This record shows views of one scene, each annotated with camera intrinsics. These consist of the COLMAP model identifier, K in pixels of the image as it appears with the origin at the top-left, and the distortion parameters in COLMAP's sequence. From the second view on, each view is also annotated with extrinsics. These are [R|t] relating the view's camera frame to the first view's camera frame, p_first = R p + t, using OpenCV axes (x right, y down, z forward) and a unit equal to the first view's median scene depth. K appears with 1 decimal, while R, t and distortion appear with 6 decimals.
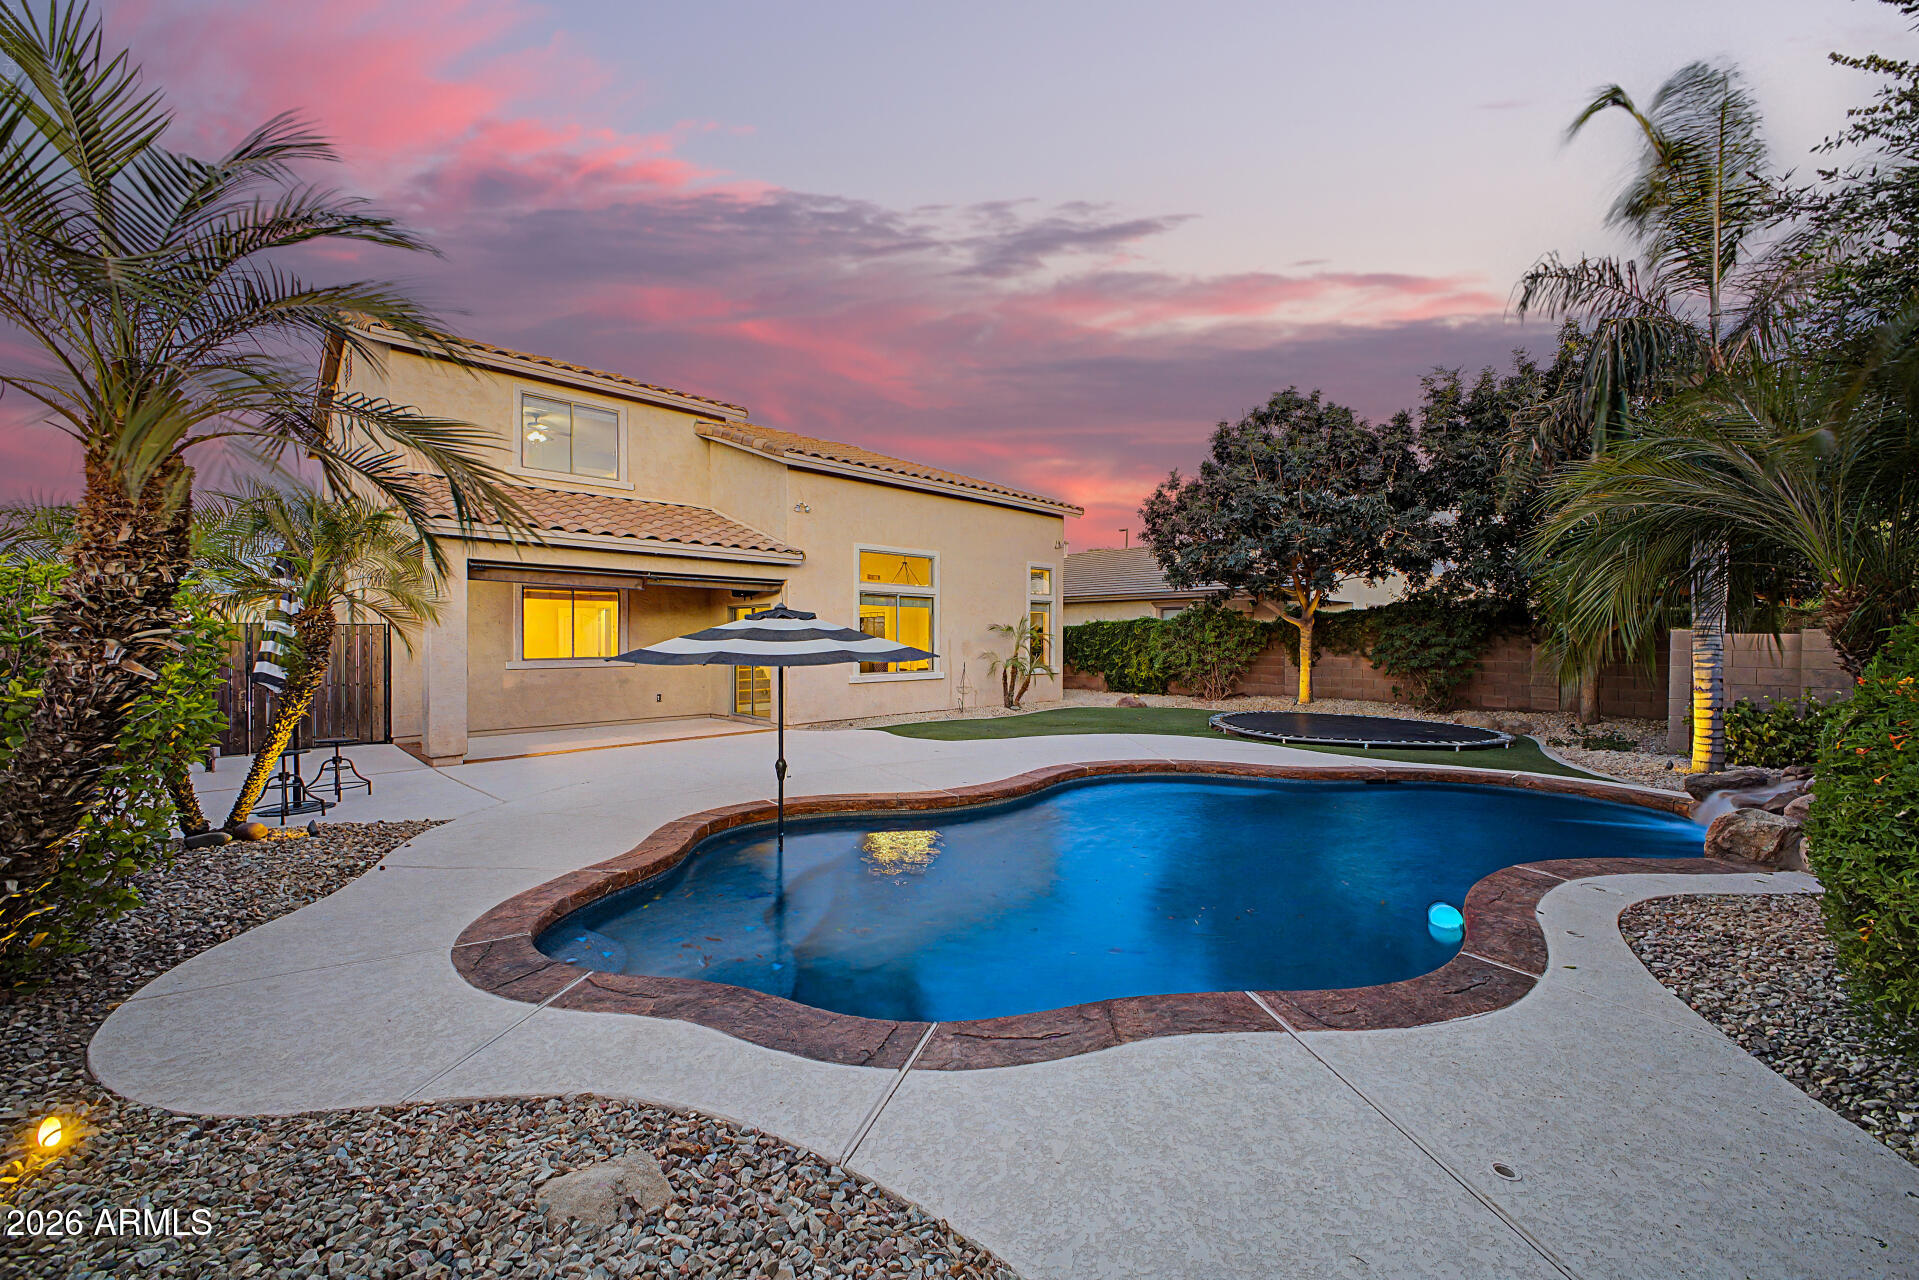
lens RADIAL K [[928.0, 0, 959.5], [0, 928.0, 640.0], [0, 0, 1]] dist [0.003924, 0.000584]
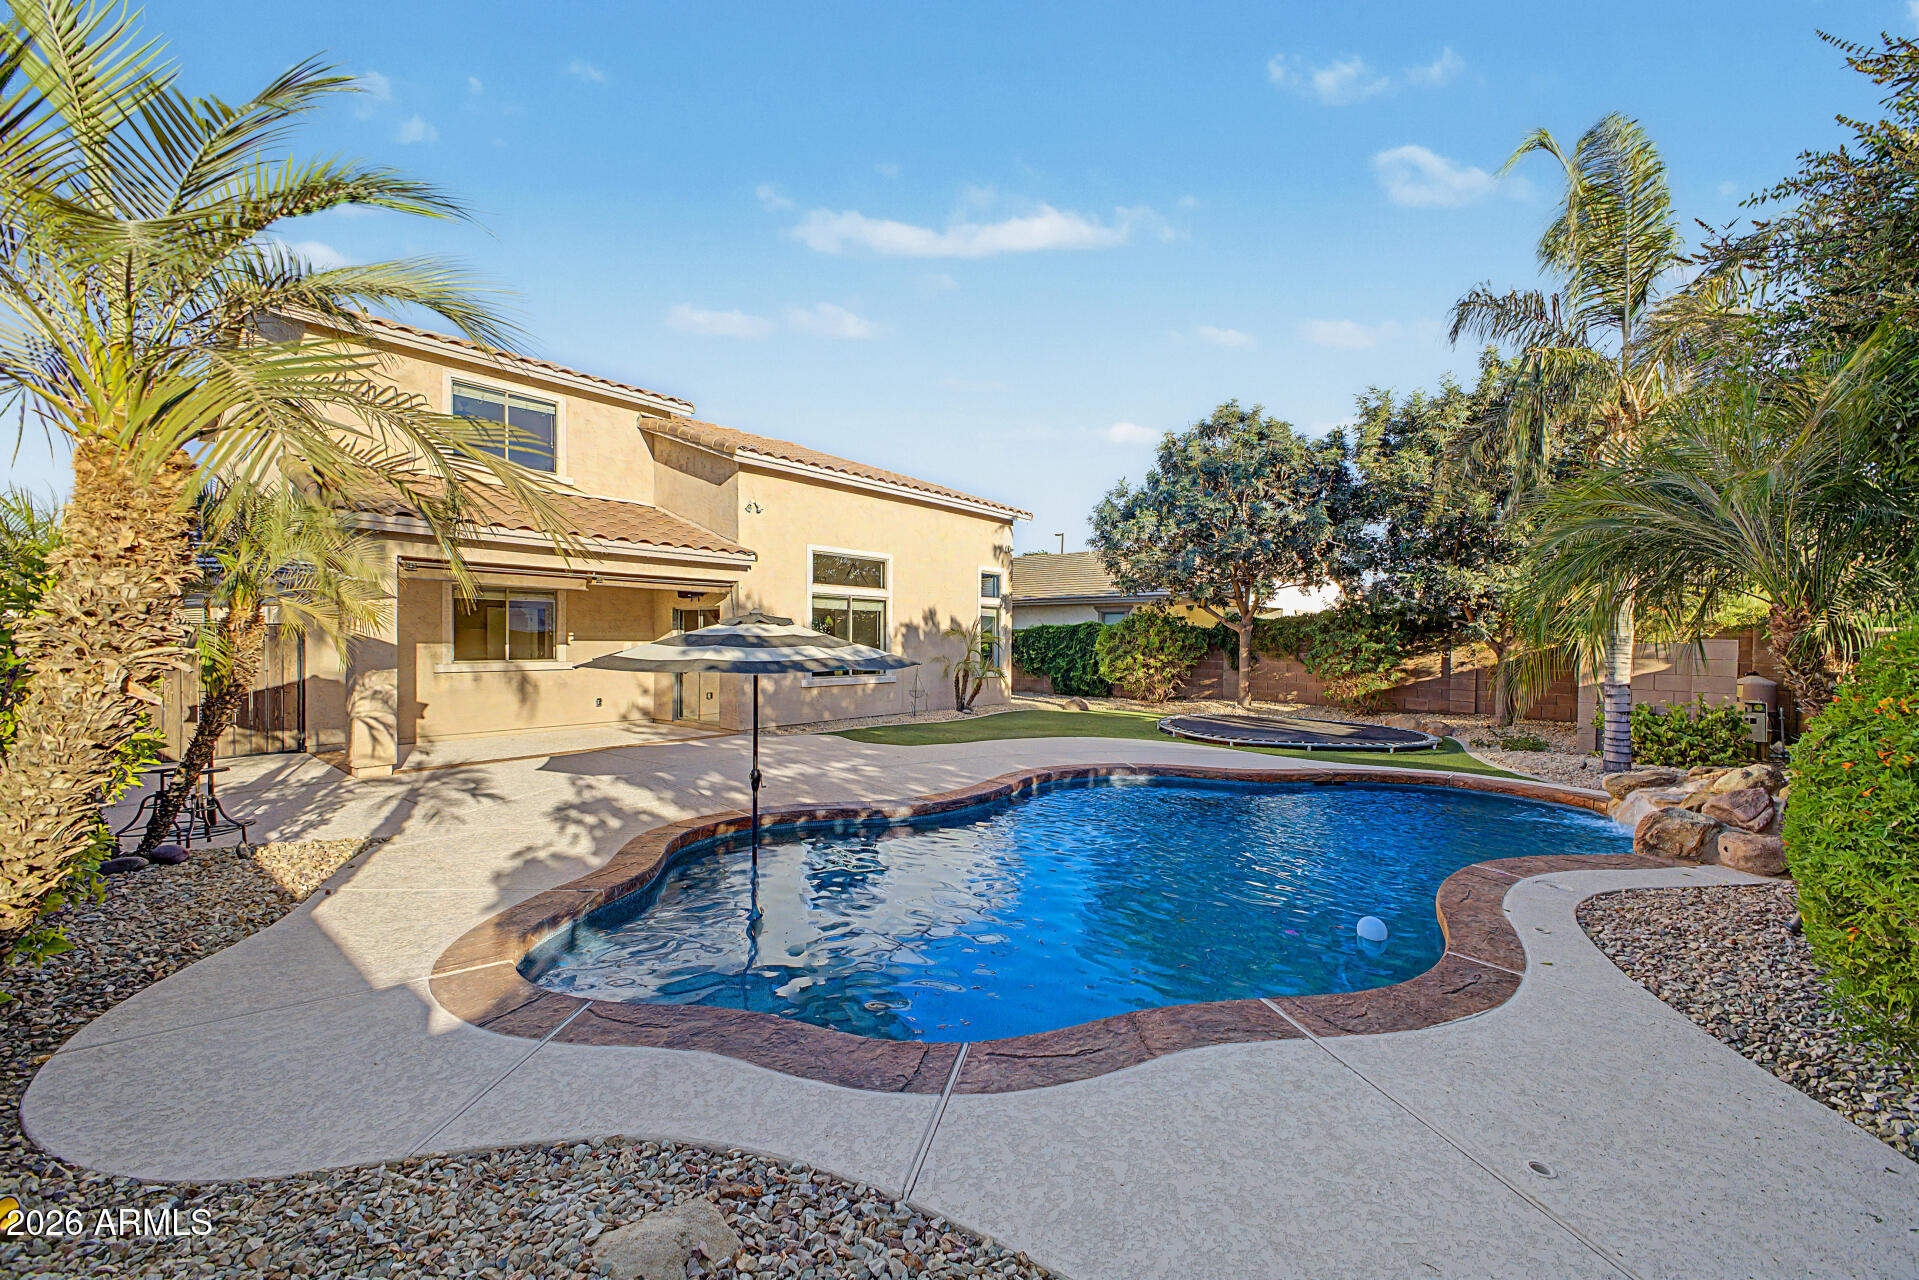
lens RADIAL K [[920.5, 0, 959.5], [0, 920.5, 640.0], [0, 0, 1]] dist [0.003402, 0.000132]
pose [[0.994411, 0.005644, 0.105425, -0.139002], [-0.005971, 0.999978, 0.002783, -0.018086], [-0.105407, -0.003397, 0.994423, 0.030505]]
